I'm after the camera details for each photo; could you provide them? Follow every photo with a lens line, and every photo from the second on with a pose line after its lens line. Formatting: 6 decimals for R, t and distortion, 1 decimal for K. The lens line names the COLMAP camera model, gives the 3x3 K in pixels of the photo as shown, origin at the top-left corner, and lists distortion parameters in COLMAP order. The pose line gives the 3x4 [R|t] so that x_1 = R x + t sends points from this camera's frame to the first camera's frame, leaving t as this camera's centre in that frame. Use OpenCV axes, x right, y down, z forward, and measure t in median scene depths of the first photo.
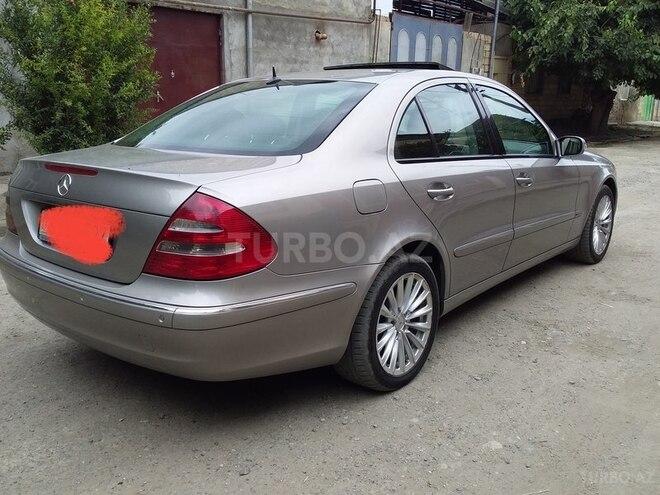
lens RADIAL K [[608.2, 0, 330.0], [0, 608.2, 247.5], [0, 0, 1]] dist [0.086158, -0.164660]
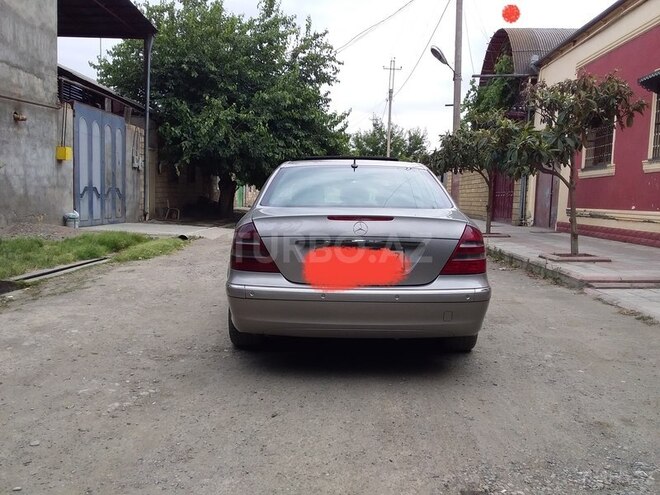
lens RADIAL K [[608.2, 0, 330.0], [0, 608.2, 247.5], [0, 0, 1]] dist [0.086158, -0.164660]
pose [[0.772618, -0.045191, 0.633260, -0.273756], [0.133641, 0.986691, -0.092638, 0.013942], [-0.620646, 0.156204, 0.768375, -0.019076]]
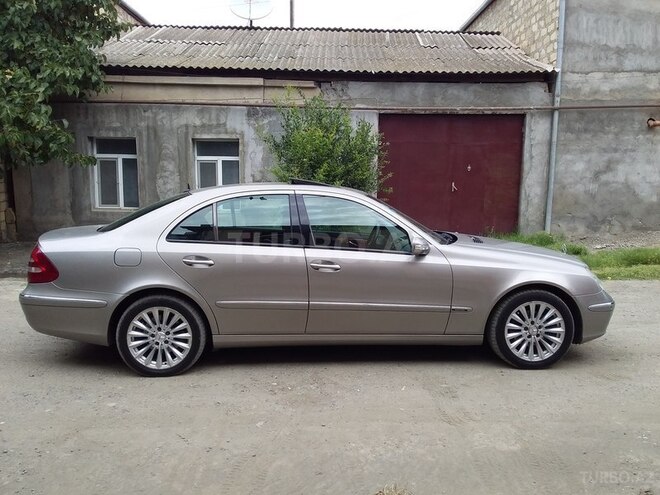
lens RADIAL K [[608.4, 0, 330.0], [0, 608.4, 247.5], [0, 0, 1]] dist [-0.003831, -0.011933]
pose [[0.684022, 0.077526, -0.725330, 0.354436], [-0.168704, 0.984192, -0.053902, -0.023040], [0.709685, 0.159237, 0.686287, 0.036713]]
